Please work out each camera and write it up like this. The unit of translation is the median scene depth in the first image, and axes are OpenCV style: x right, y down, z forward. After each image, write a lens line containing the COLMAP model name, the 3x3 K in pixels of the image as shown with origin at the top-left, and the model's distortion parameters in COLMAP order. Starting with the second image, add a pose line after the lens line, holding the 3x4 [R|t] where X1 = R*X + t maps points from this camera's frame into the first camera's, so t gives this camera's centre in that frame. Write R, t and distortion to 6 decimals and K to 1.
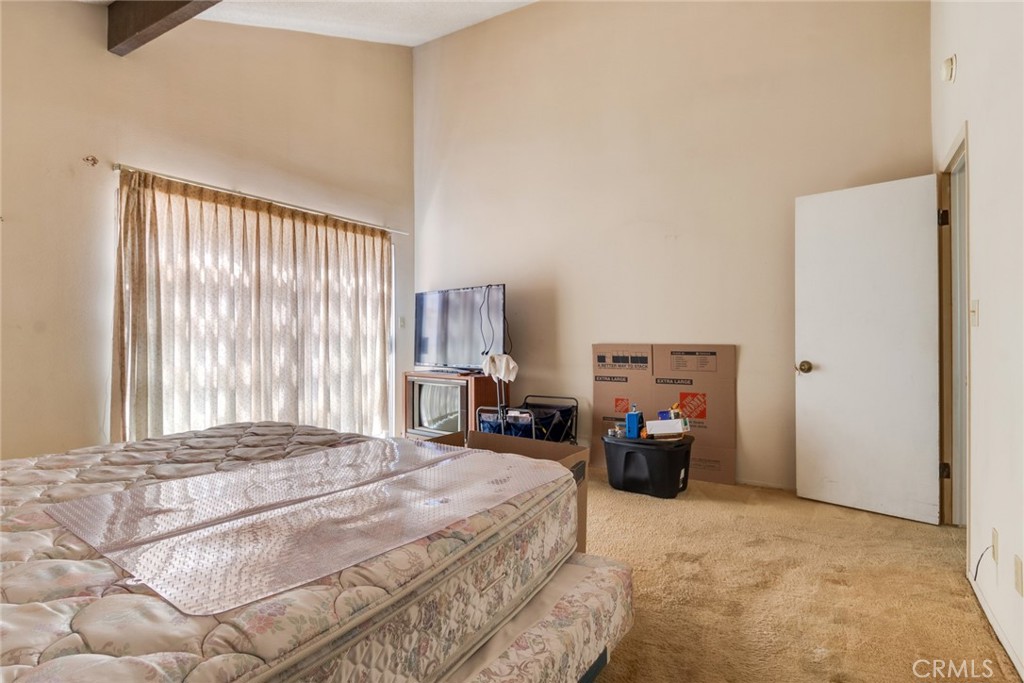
lens RADIAL K [[540.6, 0, 509.0], [0, 540.6, 334.0], [0, 0, 1]] dist [0.001429, -0.000606]
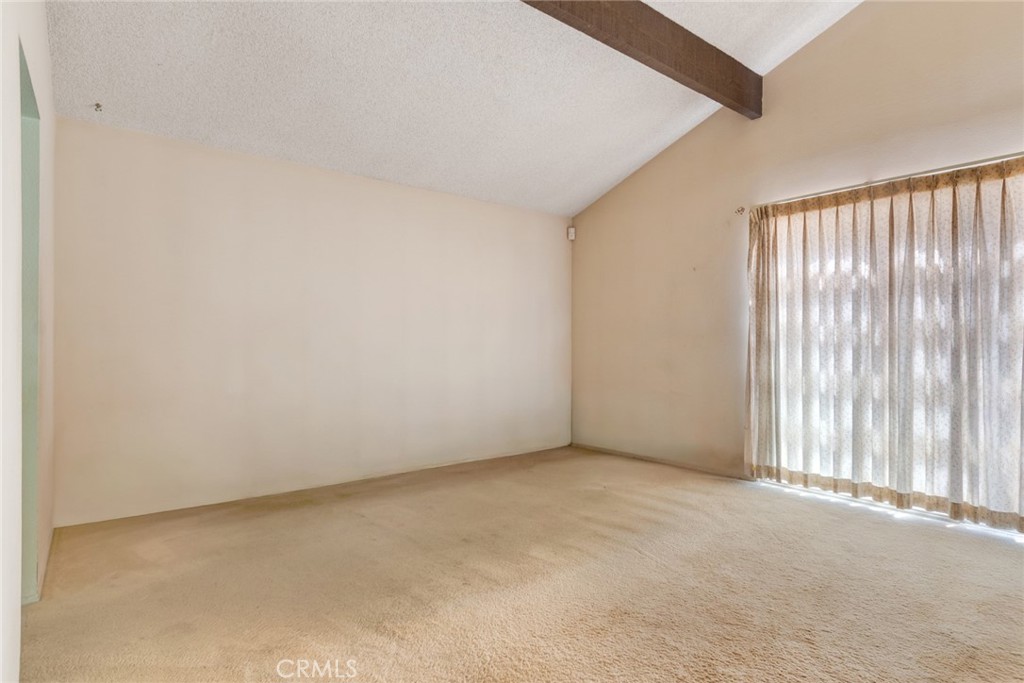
lens RADIAL K [[540.6, 0, 509.0], [0, 540.6, 334.0], [0, 0, 1]] dist [0.001429, -0.000606]
pose [[-0.341742, -0.008668, -0.939754, 0.584564], [0.002482, 0.999946, -0.010126, -0.003257], [0.939790, -0.005794, -0.341702, 0.793142]]
